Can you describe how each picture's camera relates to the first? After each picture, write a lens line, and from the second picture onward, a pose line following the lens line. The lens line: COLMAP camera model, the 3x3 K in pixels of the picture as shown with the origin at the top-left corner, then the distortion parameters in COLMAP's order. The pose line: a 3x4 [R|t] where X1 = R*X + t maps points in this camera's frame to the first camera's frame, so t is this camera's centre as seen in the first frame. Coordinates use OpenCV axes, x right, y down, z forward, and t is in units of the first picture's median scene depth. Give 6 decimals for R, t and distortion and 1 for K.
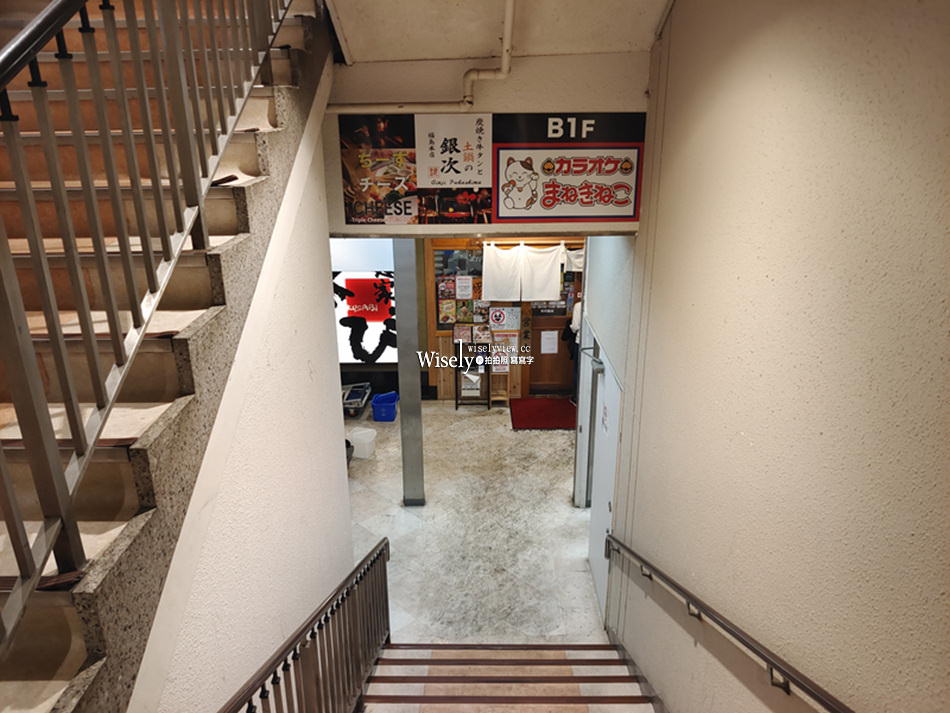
lens RADIAL K [[724.3, 0, 477.3], [0, 724.3, 355.2], [0, 0, 1]] dist [0.005054, -0.000013]
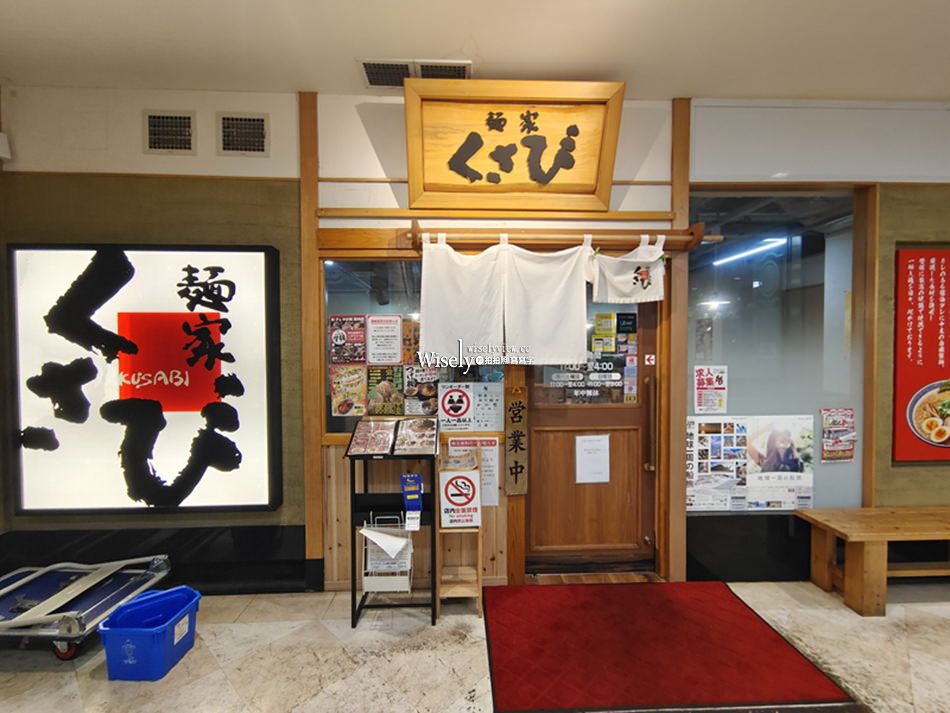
lens RADIAL K [[429.2, 0, 472.7], [0, 429.2, 361.3], [0, 0, 1]] dist [0.002016, 0.001103]
pose [[0.999552, 0.000474, 0.029925, 0.031375], [0.008996, 0.948879, -0.315512, 0.010586], [-0.028545, 0.315640, 0.948450, 0.729338]]
